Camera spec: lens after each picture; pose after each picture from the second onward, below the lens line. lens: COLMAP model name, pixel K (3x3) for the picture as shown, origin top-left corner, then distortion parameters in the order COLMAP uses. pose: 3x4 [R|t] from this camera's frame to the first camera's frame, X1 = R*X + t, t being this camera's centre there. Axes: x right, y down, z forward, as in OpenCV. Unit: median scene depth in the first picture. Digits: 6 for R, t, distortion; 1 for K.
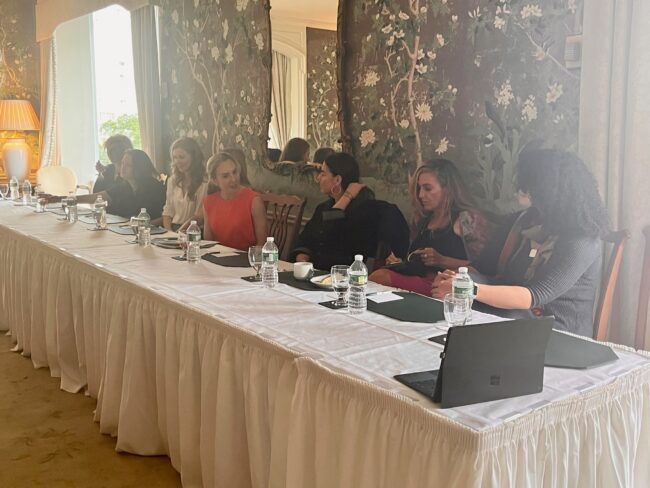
lens RADIAL K [[664.7, 0, 326.4], [0, 664.7, 242.4], [0, 0, 1]] dist [0.025079, 0.000000]
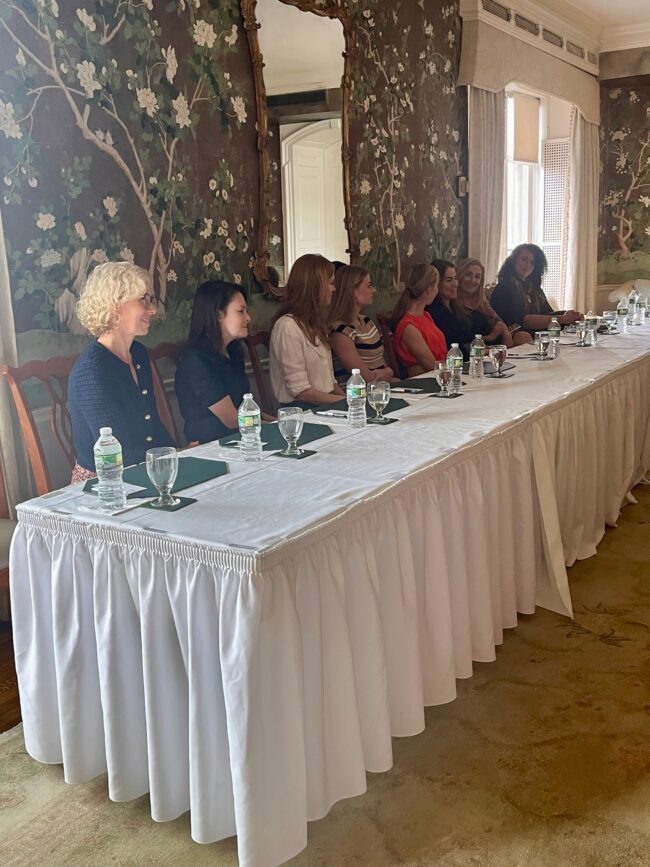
lens RADIAL K [[905.7, 0, 329.4], [0, 905.7, 434.7], [0, 0, 1]] dist [0.012600, 0.000000]
pose [[-0.323554, -0.212540, 0.922030, -1.245021], [0.167029, 0.946314, 0.276751, -0.277243], [-0.931351, 0.243550, -0.270683, 1.497581]]
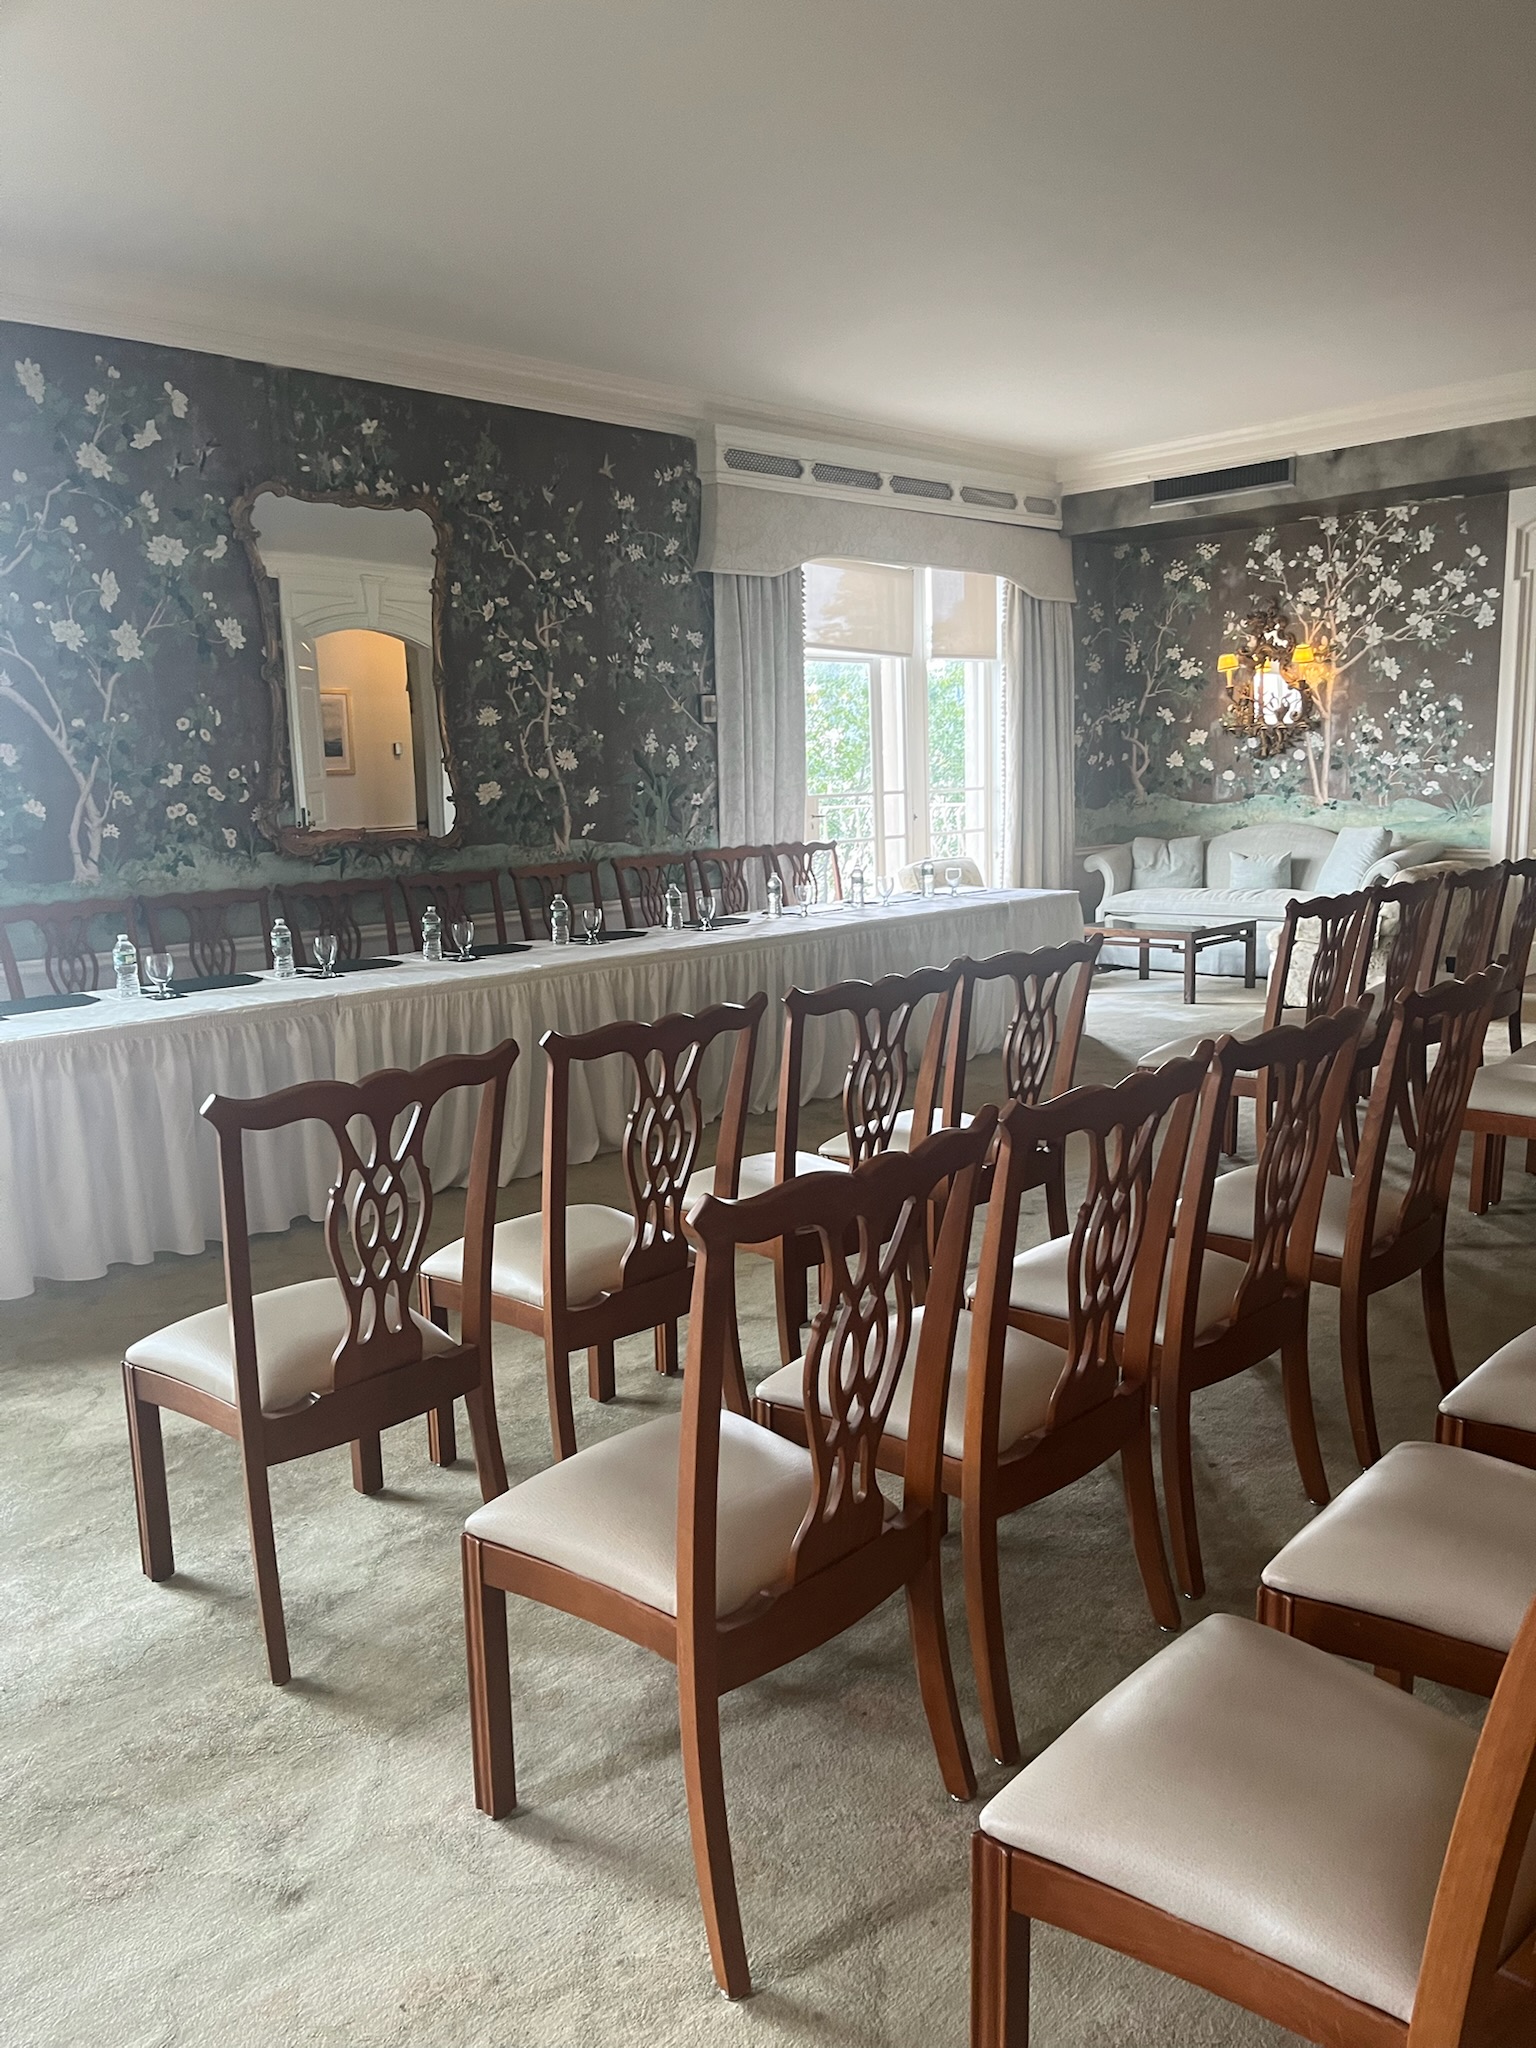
lens RADIAL K [[1546.3, 0, 761.6], [0, 1546.3, 1019.7], [0, 0, 1]] dist [0.031735, -0.023883]
pose [[-0.089070, -0.181827, 0.979288, -1.764681], [0.179372, 0.964193, 0.195339, -0.198973], [-0.979741, 0.193055, -0.053266, 0.844741]]
